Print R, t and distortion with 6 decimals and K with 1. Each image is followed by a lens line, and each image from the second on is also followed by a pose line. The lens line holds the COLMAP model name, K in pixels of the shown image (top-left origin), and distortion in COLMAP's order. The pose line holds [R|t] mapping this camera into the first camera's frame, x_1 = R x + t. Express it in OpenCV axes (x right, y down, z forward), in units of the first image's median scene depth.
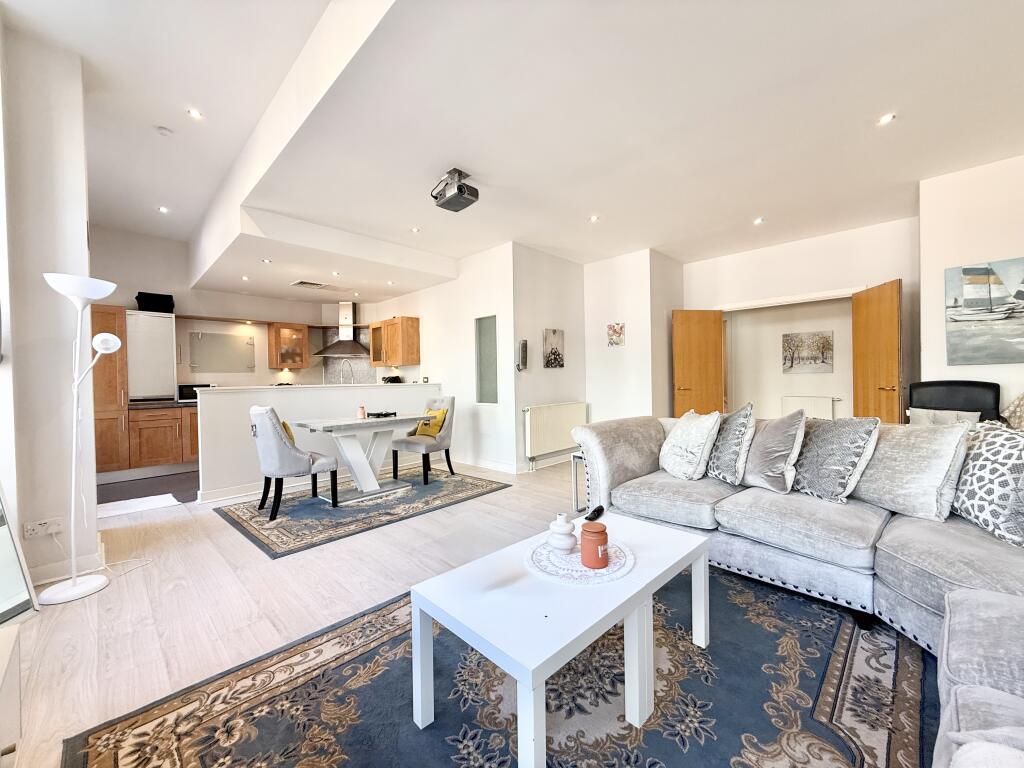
lens RADIAL K [[408.5, 0, 508.4], [0, 408.5, 383.0], [0, 0, 1]] dist [0.000090, 0.000024]
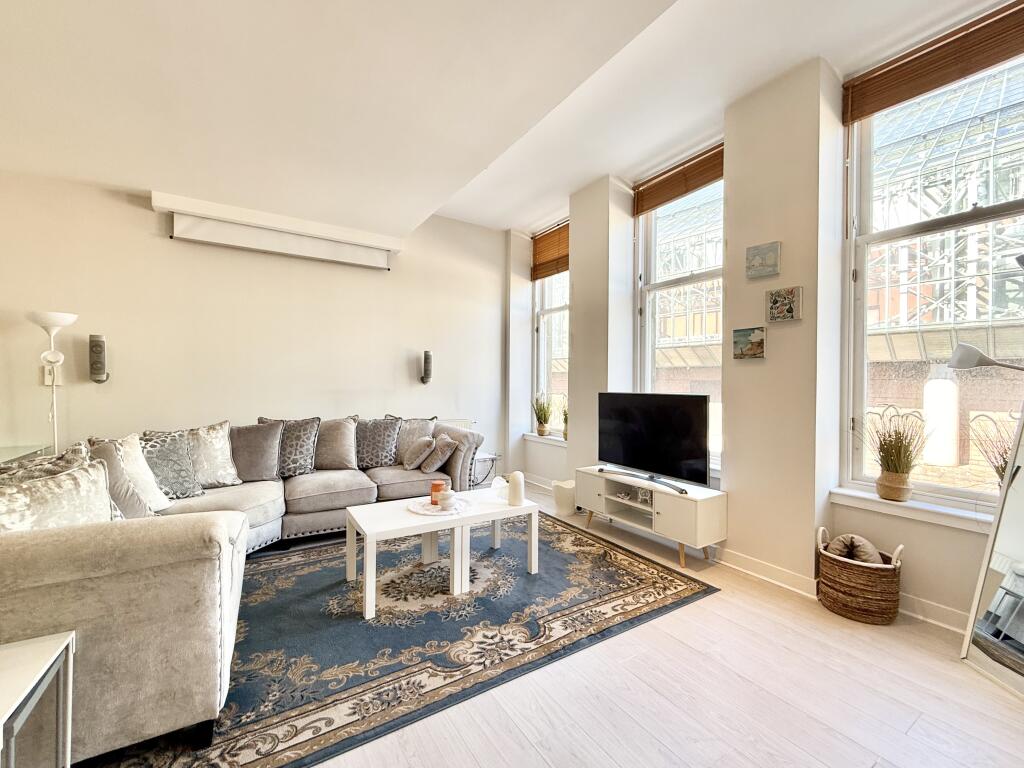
lens RADIAL K [[424.6, 0, 512.0], [0, 424.6, 384.0], [0, 0, 1]] dist [0.000618, 0.000158]
pose [[-0.976532, 0.010783, 0.215102, -0.237034], [0.011454, 0.999933, 0.001874, -0.037030], [-0.215067, 0.004294, -0.976590, 1.281150]]
